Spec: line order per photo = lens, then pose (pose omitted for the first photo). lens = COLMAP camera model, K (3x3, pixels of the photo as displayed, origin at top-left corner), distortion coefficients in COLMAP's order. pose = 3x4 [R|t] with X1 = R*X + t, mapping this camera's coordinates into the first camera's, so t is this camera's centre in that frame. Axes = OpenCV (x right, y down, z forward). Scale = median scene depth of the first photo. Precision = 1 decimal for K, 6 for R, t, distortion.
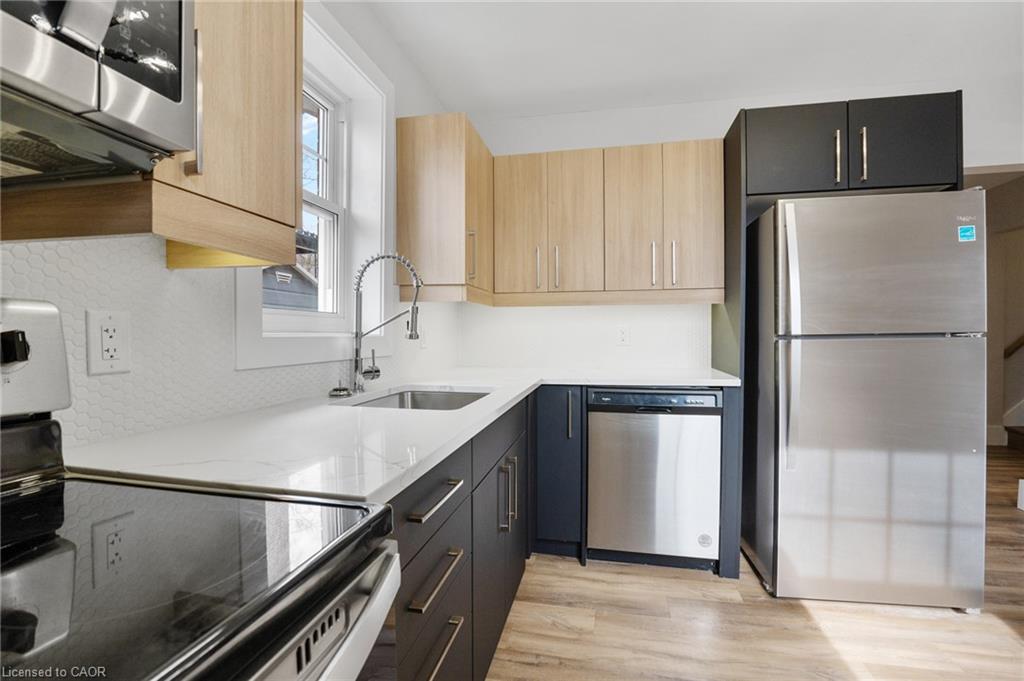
lens RADIAL K [[439.5, 0, 518.8], [0, 439.5, 358.9], [0, 0, 1]] dist [-0.040053, 0.005848]
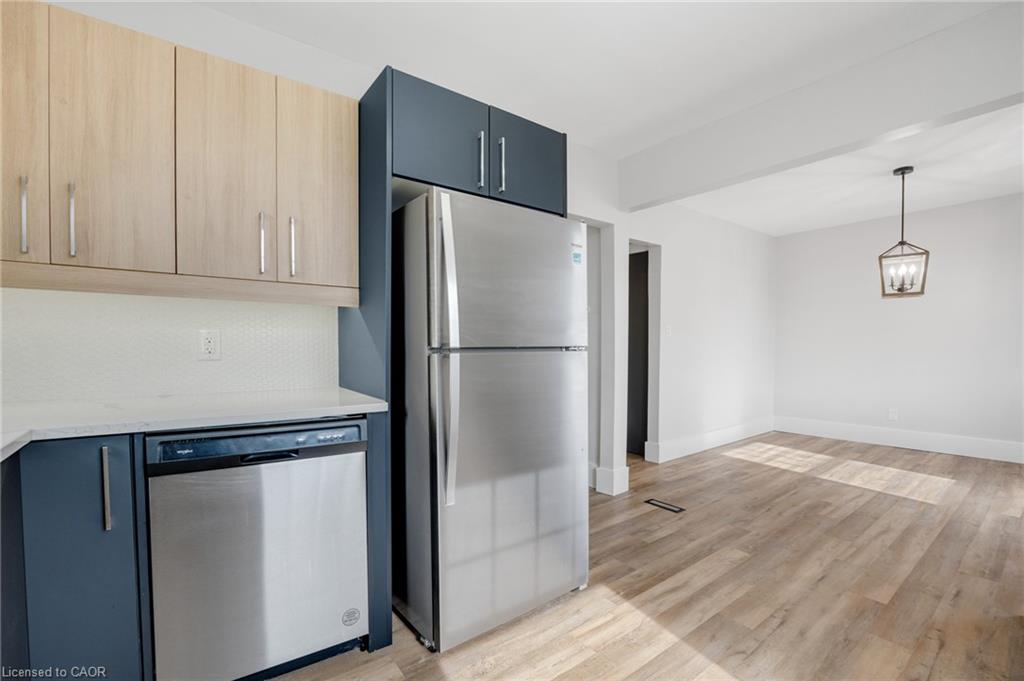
lens RADIAL K [[439.5, 0, 518.8], [0, 439.5, 358.9], [0, 0, 1]] dist [-0.040053, 0.005848]
pose [[0.640335, -0.013808, 0.767972, 0.045394], [0.028557, 0.999575, -0.005839, -0.020866], [-0.767565, 0.025670, 0.640457, 0.288028]]
